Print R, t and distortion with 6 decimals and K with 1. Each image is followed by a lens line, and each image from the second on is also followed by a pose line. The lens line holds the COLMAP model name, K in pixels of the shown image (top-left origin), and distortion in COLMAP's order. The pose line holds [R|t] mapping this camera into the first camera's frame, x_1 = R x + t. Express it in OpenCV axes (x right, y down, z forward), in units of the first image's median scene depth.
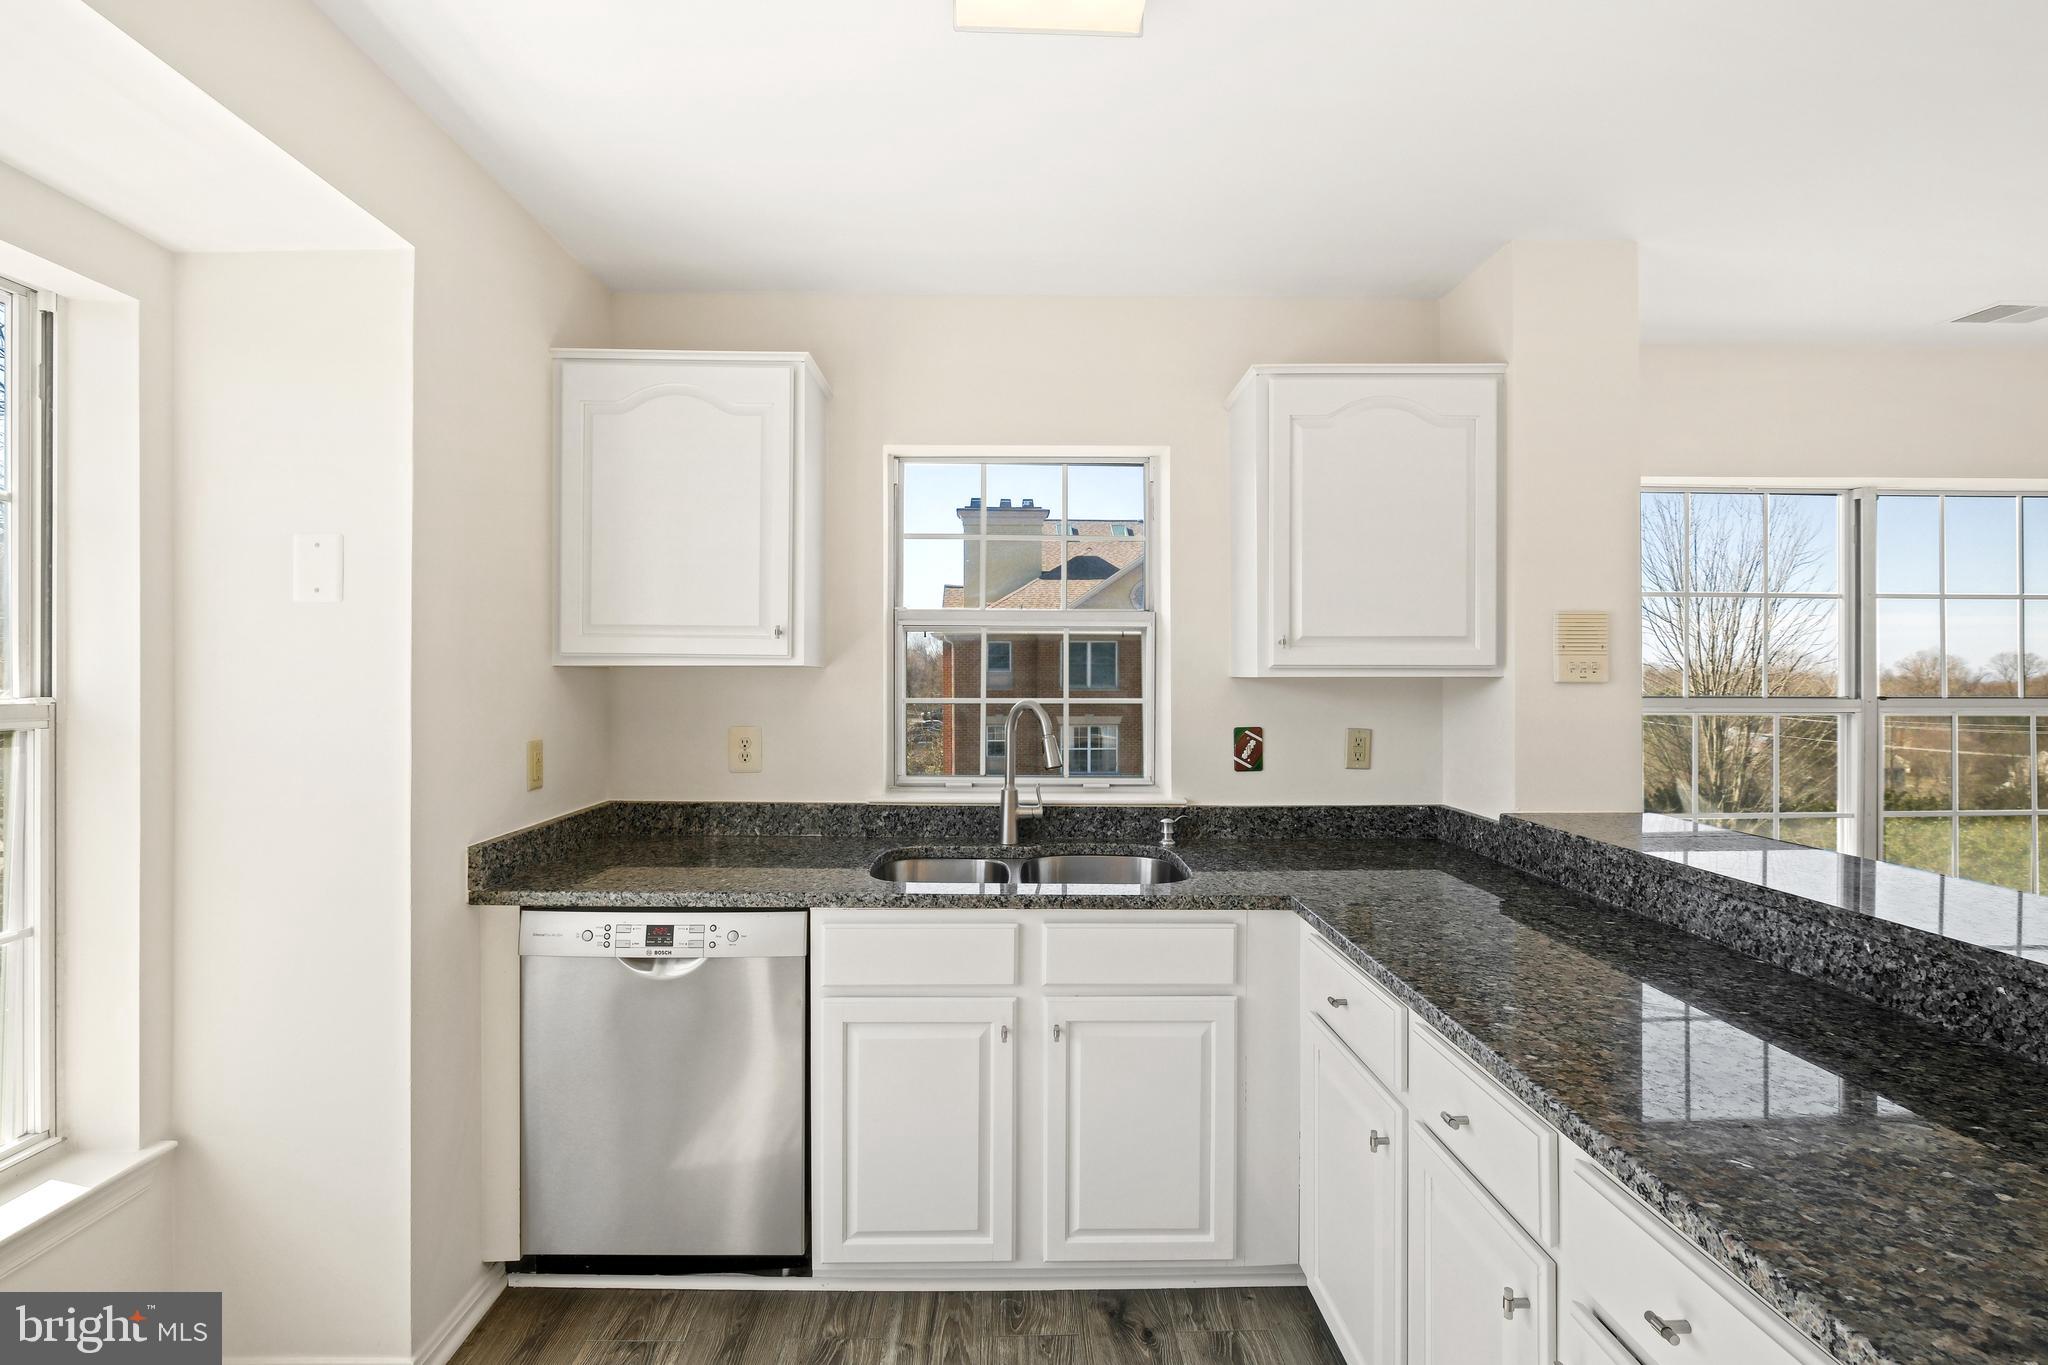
lens RADIAL K [[889.9, 0, 1025.3], [0, 889.9, 681.6], [0, 0, 1]] dist [-0.002356, -0.000830]
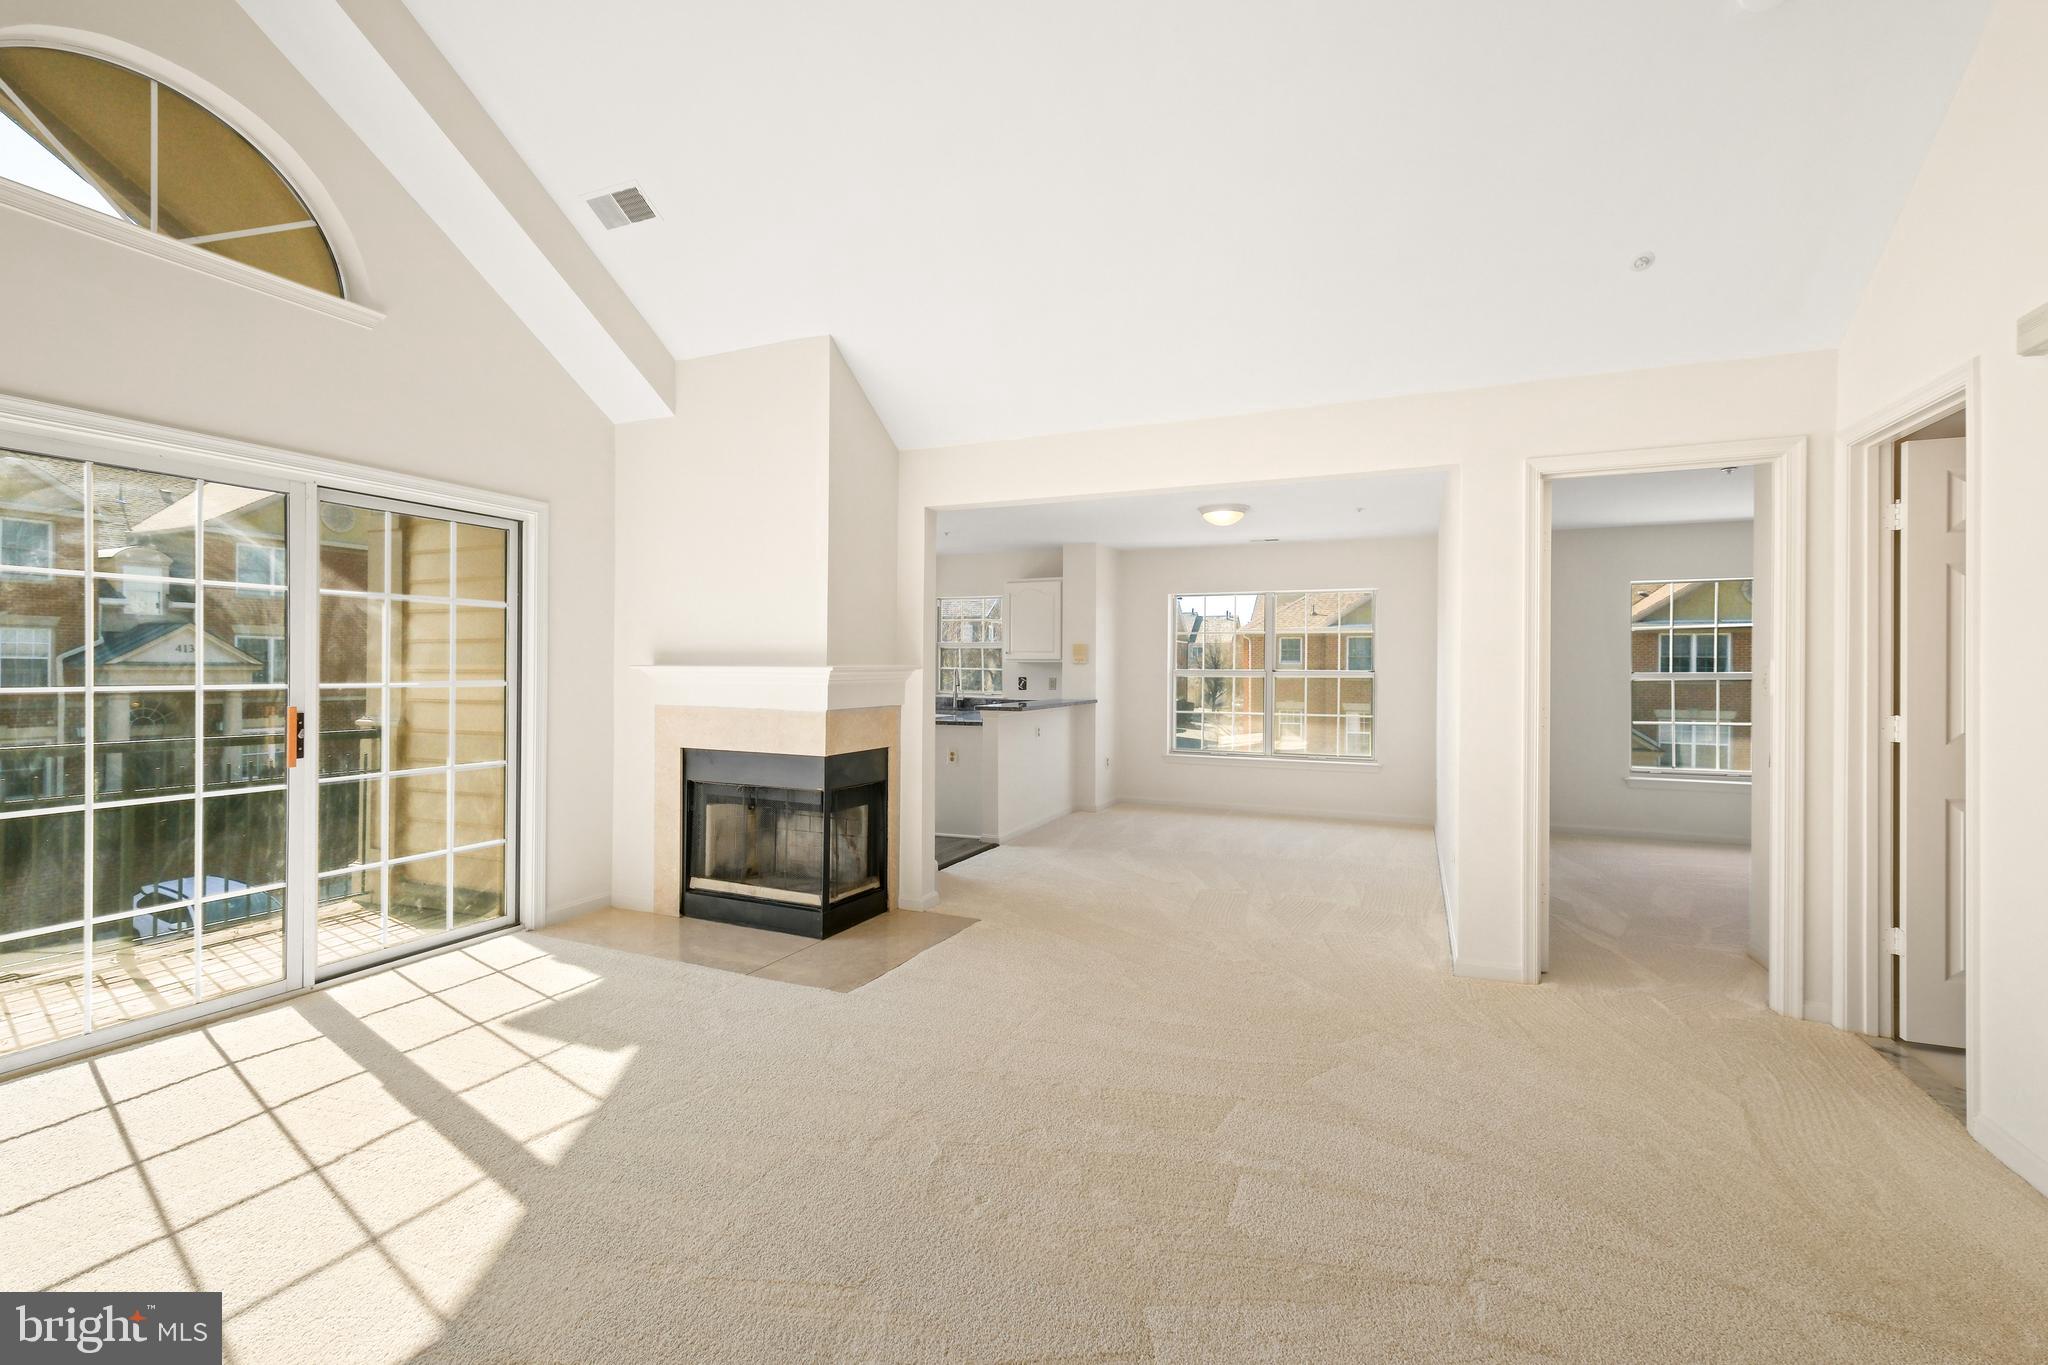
lens RADIAL K [[889.9, 0, 1012.6], [0, 889.9, 670.7], [0, 0, 1]] dist [-0.002356, -0.000830]
pose [[0.899095, 0.003091, -0.437742, 1.911297], [-0.004778, 0.999985, -0.002752, 0.041718], [0.437727, 0.004566, 0.899096, -2.335815]]
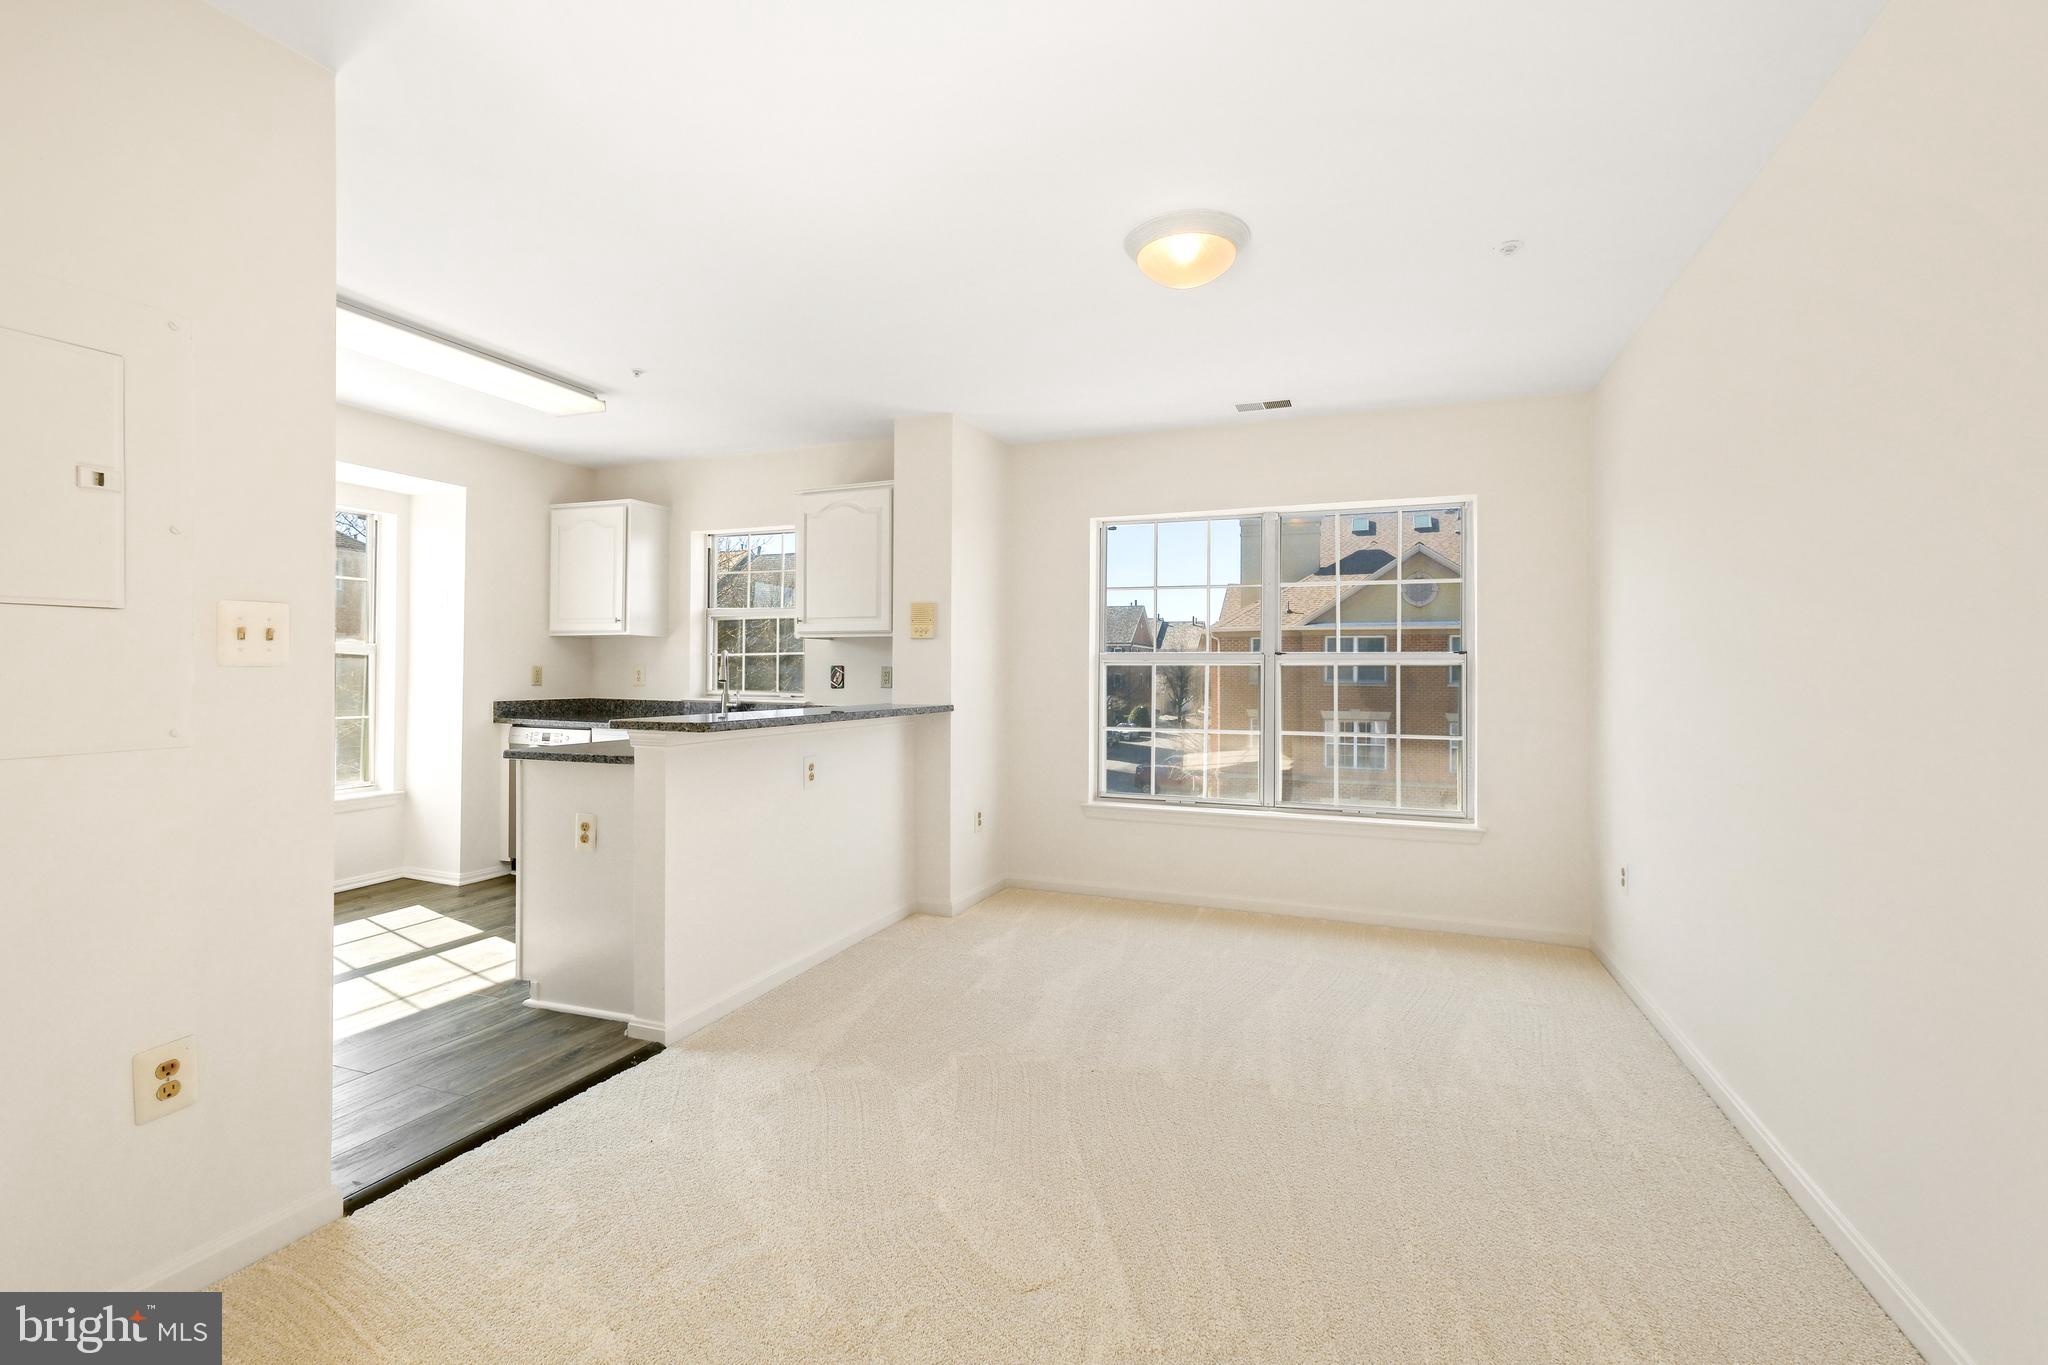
lens RADIAL K [[889.9, 0, 1043.7], [0, 889.9, 673.8], [0, 0, 1]] dist [-0.002356, -0.000830]
pose [[0.927663, 0.002902, -0.373408, 1.551900], [-0.006406, 0.999946, -0.008142, 0.091791], [0.373364, 0.009945, 0.927632, -0.706743]]
